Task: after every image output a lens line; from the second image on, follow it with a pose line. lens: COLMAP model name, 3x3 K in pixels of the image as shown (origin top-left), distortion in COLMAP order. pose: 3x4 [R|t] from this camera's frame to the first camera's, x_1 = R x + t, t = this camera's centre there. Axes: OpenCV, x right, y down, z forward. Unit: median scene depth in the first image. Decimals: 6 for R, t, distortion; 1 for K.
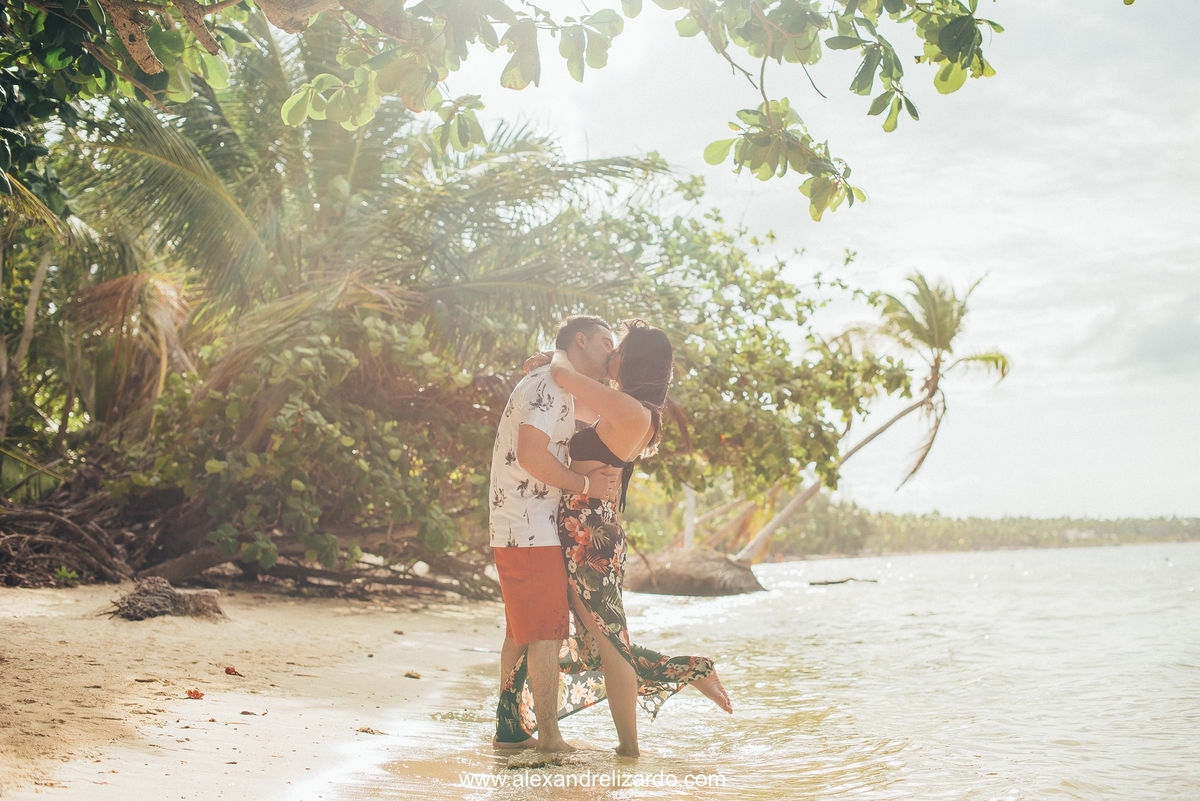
lens RADIAL K [[1724.7, 0, 600.3], [0, 1724.7, 416.7], [0, 0, 1]] dist [-0.152264, 0.189638]
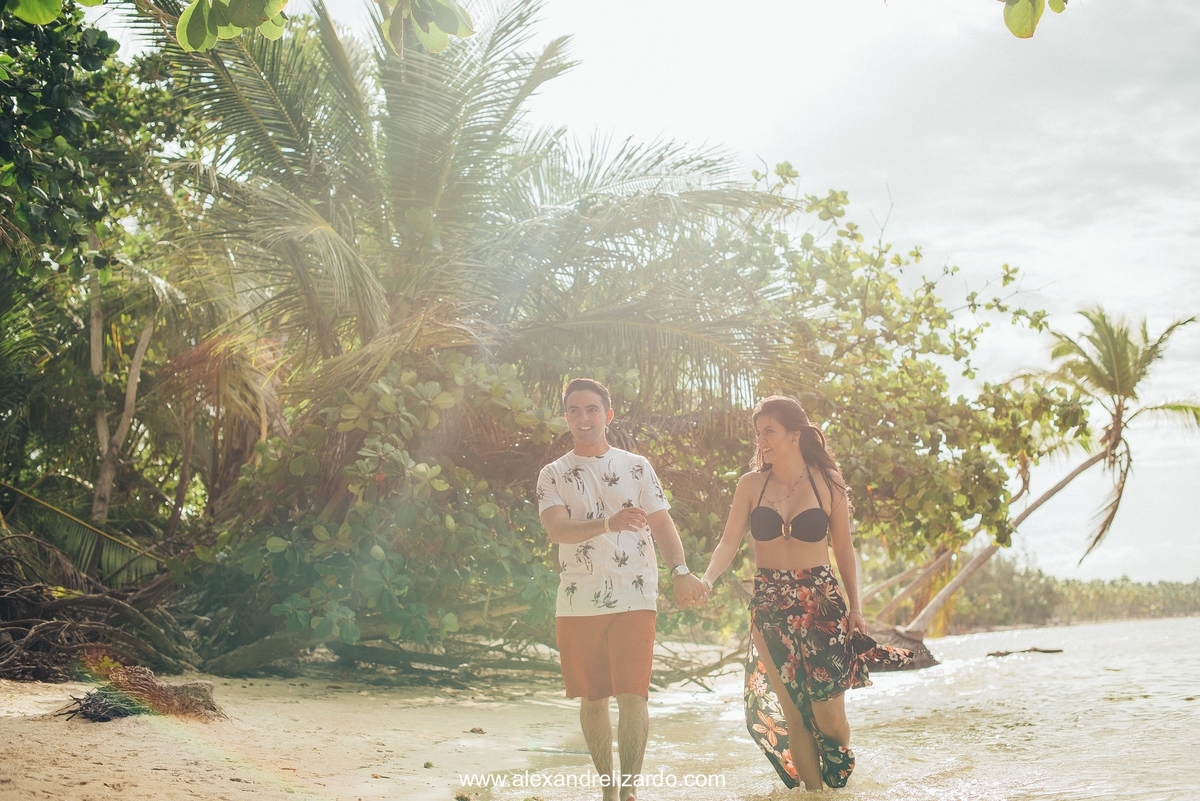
lens RADIAL K [[1724.7, 0, 600.3], [0, 1724.7, 416.7], [0, 0, 1]] dist [-0.152264, 0.189638]
pose [[0.994115, -0.037648, -0.101577, 0.023496], [0.032927, 0.998316, -0.047752, 0.011896], [0.103204, 0.044127, 0.993681, 0.118520]]
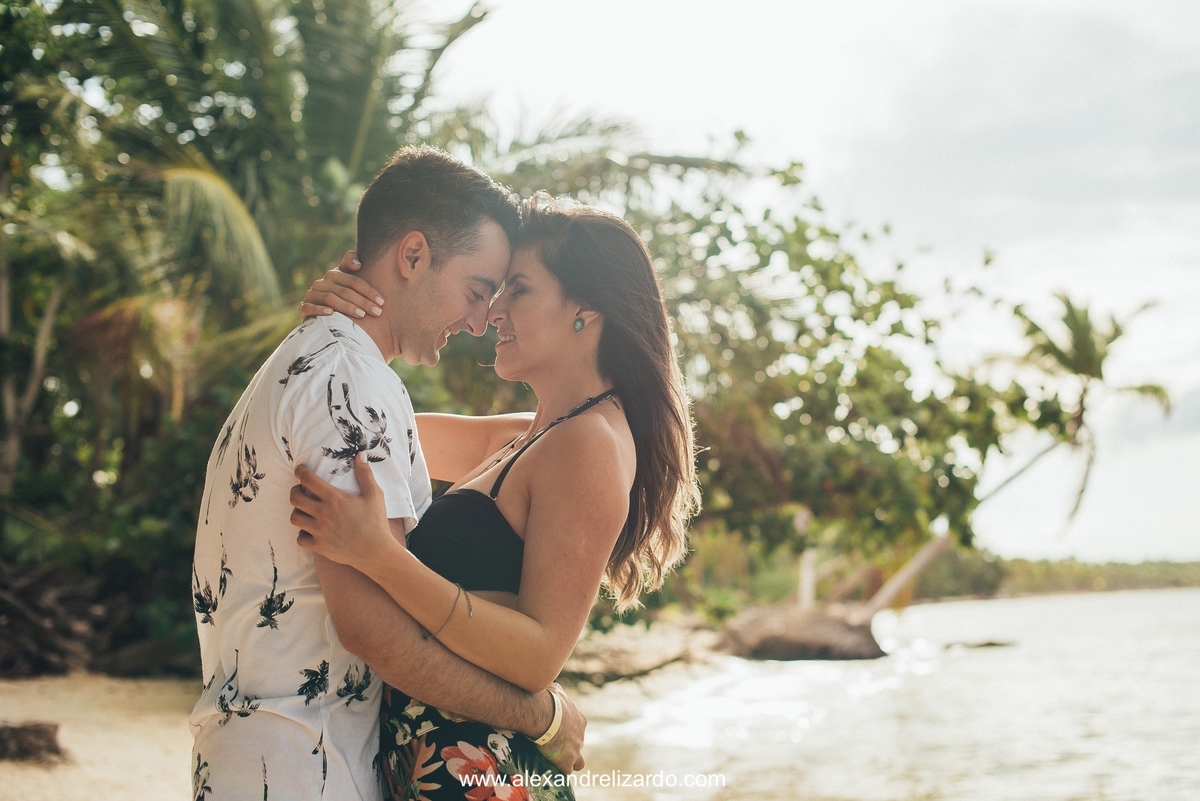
lens RADIAL K [[1733.5, 0, 583.4], [0, 1733.5, 399.3], [0, 0, 1]] dist [-0.110741, 0.014458]
pose [[0.996524, -0.013482, -0.082203, 0.022473], [0.010619, 0.999325, -0.035159, -0.000716], [0.082621, 0.034164, 0.995995, 0.182219]]
